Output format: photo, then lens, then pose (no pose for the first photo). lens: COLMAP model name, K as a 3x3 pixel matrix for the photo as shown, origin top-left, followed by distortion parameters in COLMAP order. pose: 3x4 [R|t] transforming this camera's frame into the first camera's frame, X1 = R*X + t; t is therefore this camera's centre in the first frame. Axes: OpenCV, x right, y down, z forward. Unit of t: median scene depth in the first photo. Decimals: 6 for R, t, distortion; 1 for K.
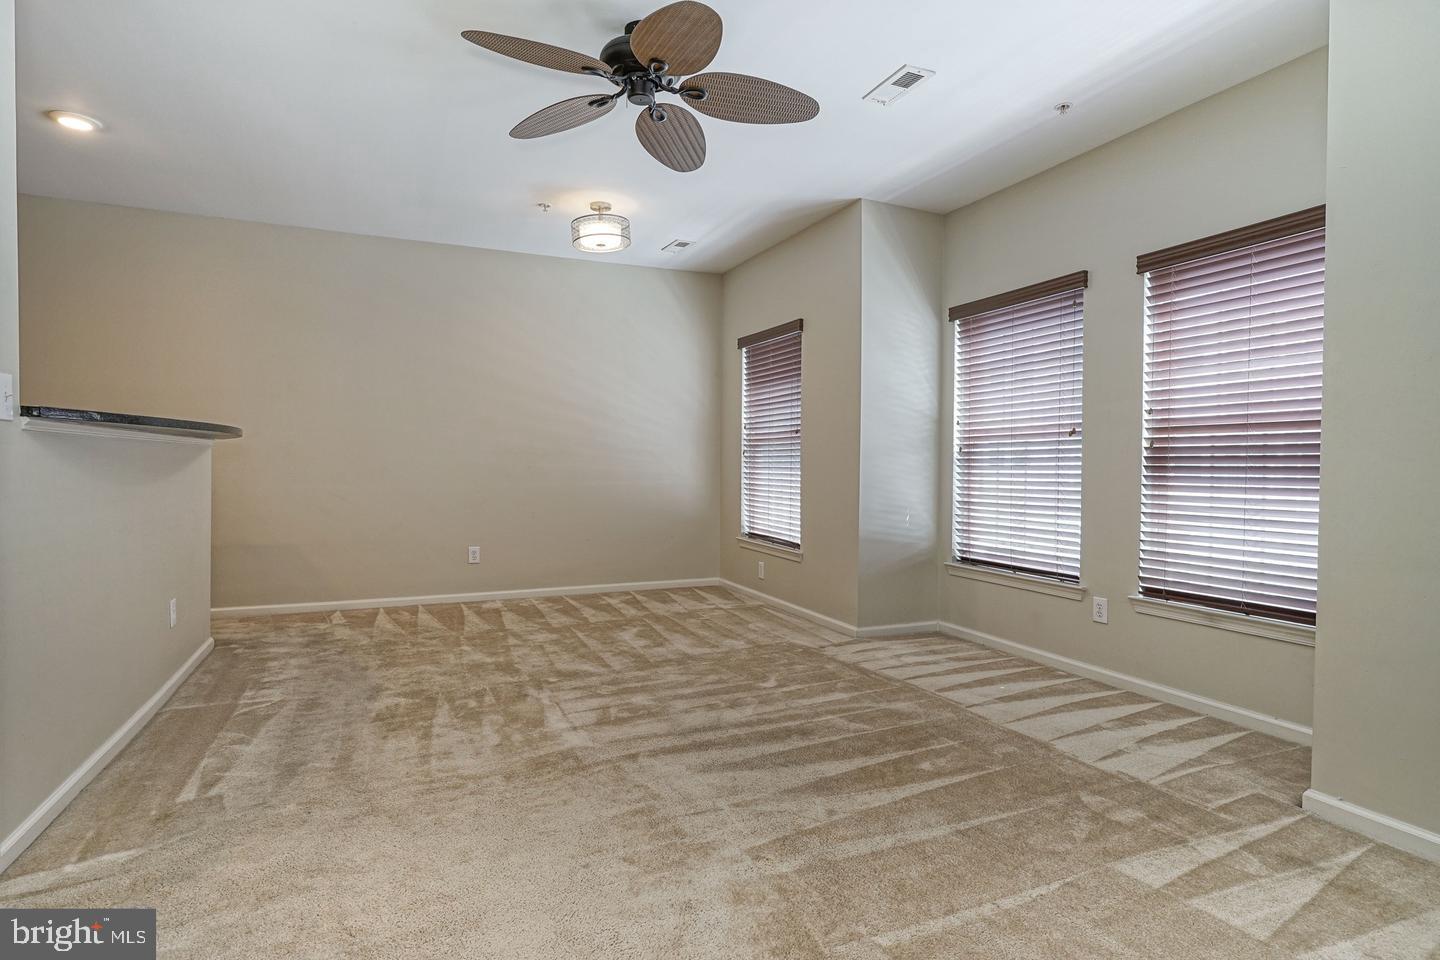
lens RADIAL K [[759.7, 0, 745.1], [0, 759.7, 467.3], [0, 0, 1]] dist [-0.003642, 0.000194]
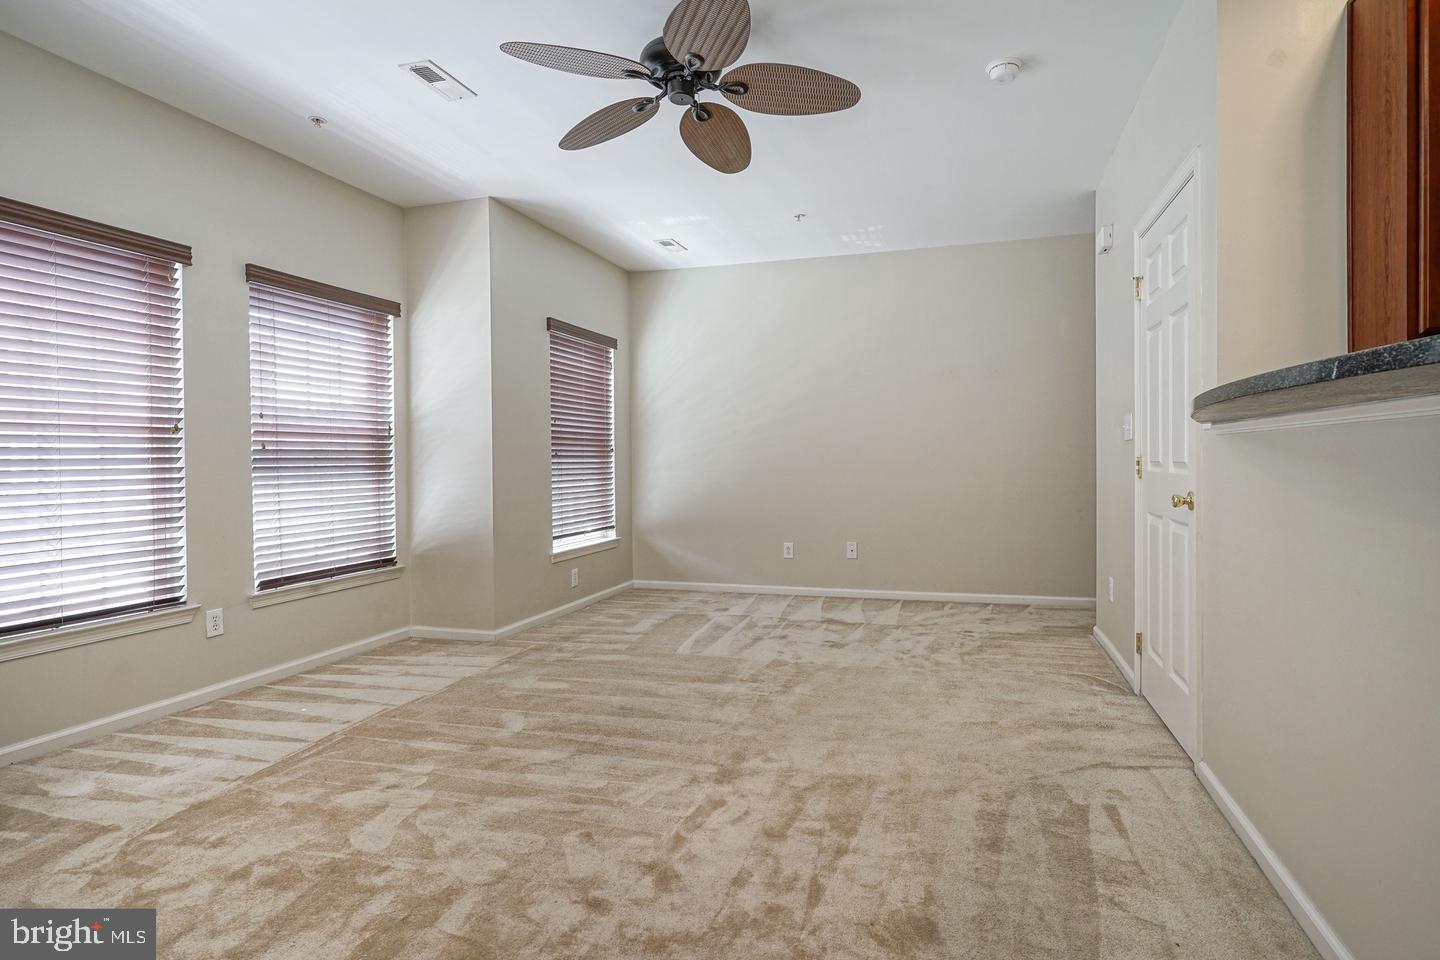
lens RADIAL K [[759.7, 0, 745.1], [0, 759.7, 467.3], [0, 0, 1]] dist [-0.003642, 0.000194]
pose [[-0.752224, -0.003839, 0.658896, -0.673437], [0.009810, 0.999807, 0.017025, -0.012443], [-0.658834, 0.019271, -0.752041, 1.352467]]
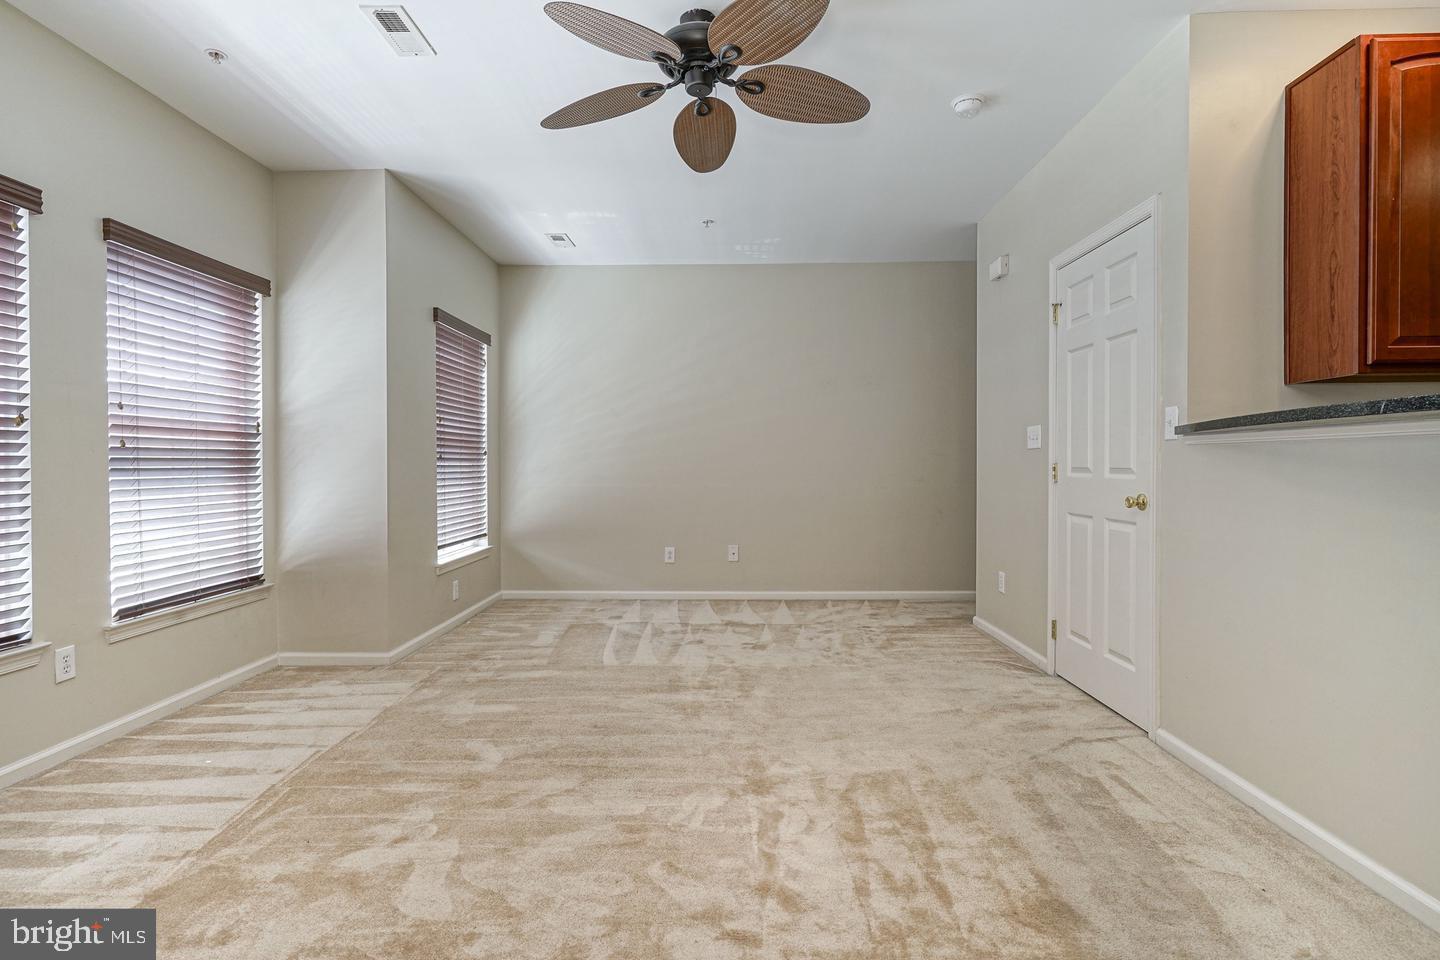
lens RADIAL K [[745.4, 0, 719.2], [0, 745.4, 469.8], [0, 0, 1]] dist [-0.003191, 0.000954]
pose [[-0.899576, -0.005191, 0.436734, -0.451076], [0.001382, 0.999891, 0.014731, -0.011795], [-0.436762, 0.013856, -0.899470, 1.464764]]
